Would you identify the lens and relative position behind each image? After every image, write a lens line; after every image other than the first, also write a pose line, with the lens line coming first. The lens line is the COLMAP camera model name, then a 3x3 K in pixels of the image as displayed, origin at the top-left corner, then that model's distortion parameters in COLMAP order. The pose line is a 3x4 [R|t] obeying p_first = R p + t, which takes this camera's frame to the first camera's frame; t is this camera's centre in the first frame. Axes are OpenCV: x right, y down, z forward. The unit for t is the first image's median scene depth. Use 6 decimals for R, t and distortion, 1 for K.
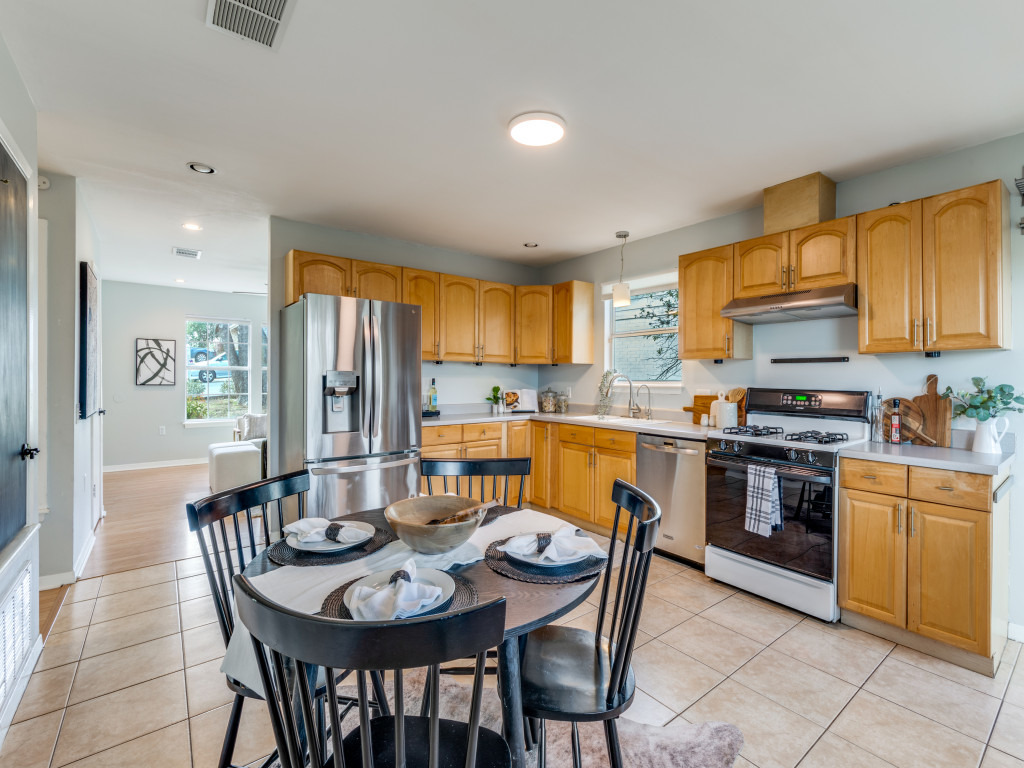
lens RADIAL K [[461.6, 0, 513.2], [0, 461.6, 380.8], [0, 0, 1]] dist [0.004719, 0.000448]
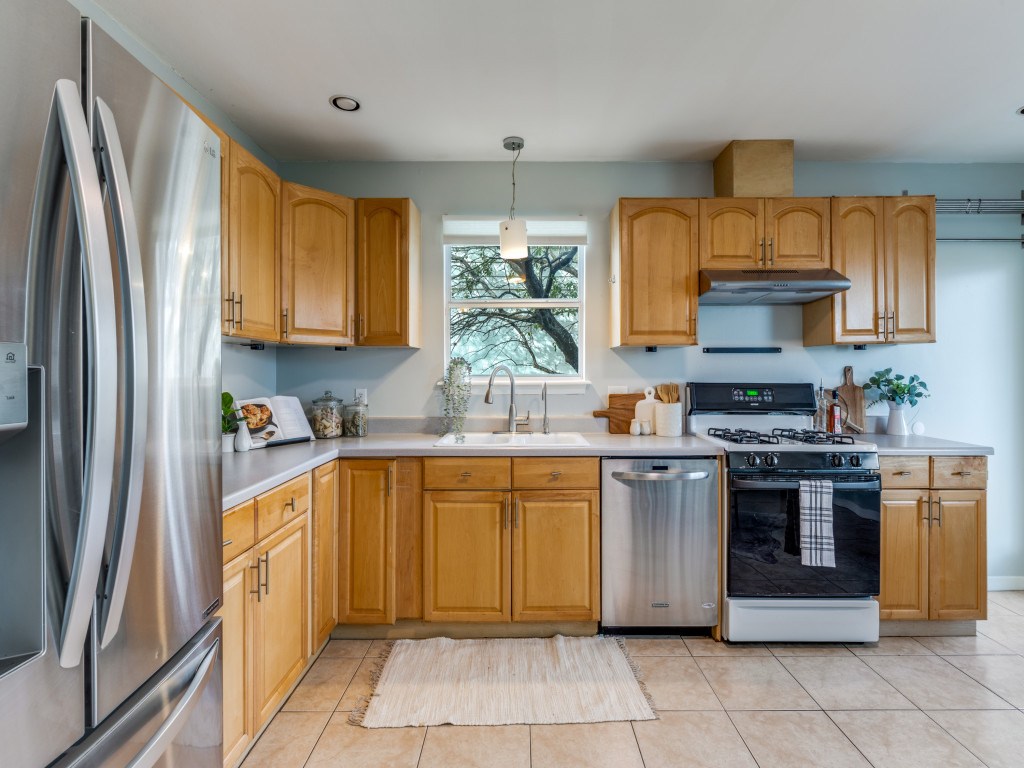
lens RADIAL K [[507.9, 0, 518.3], [0, 507.9, 372.5], [0, 0, 1]] dist [-0.003393, 0.001101]
pose [[0.605683, -0.007136, 0.795674, -0.404435], [0.011779, 0.999931, 0.000002, -0.006484], [-0.795619, 0.009371, 0.605725, 0.752223]]
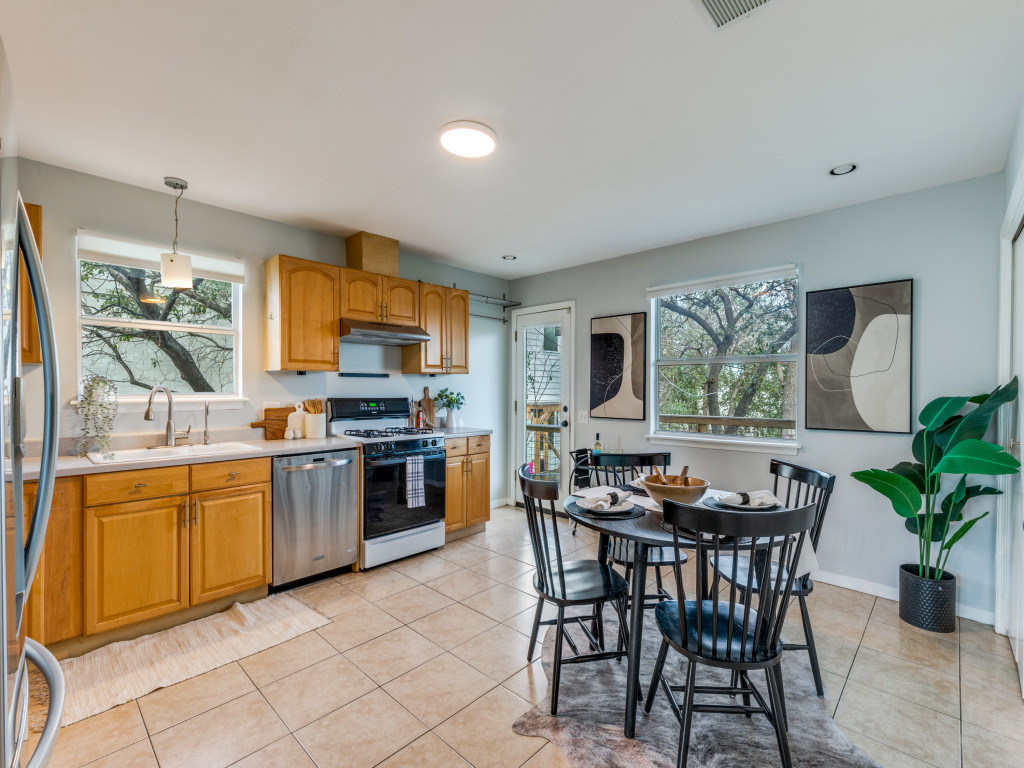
lens RADIAL K [[461.6, 0, 519.0], [0, 461.6, 393.0], [0, 0, 1]] dist [0.004719, 0.000448]
pose [[-0.168010, -0.017243, 0.985635, -0.700118], [0.004837, 0.999821, 0.018315, -0.016371], [-0.985773, 0.007844, -0.167896, 0.795375]]
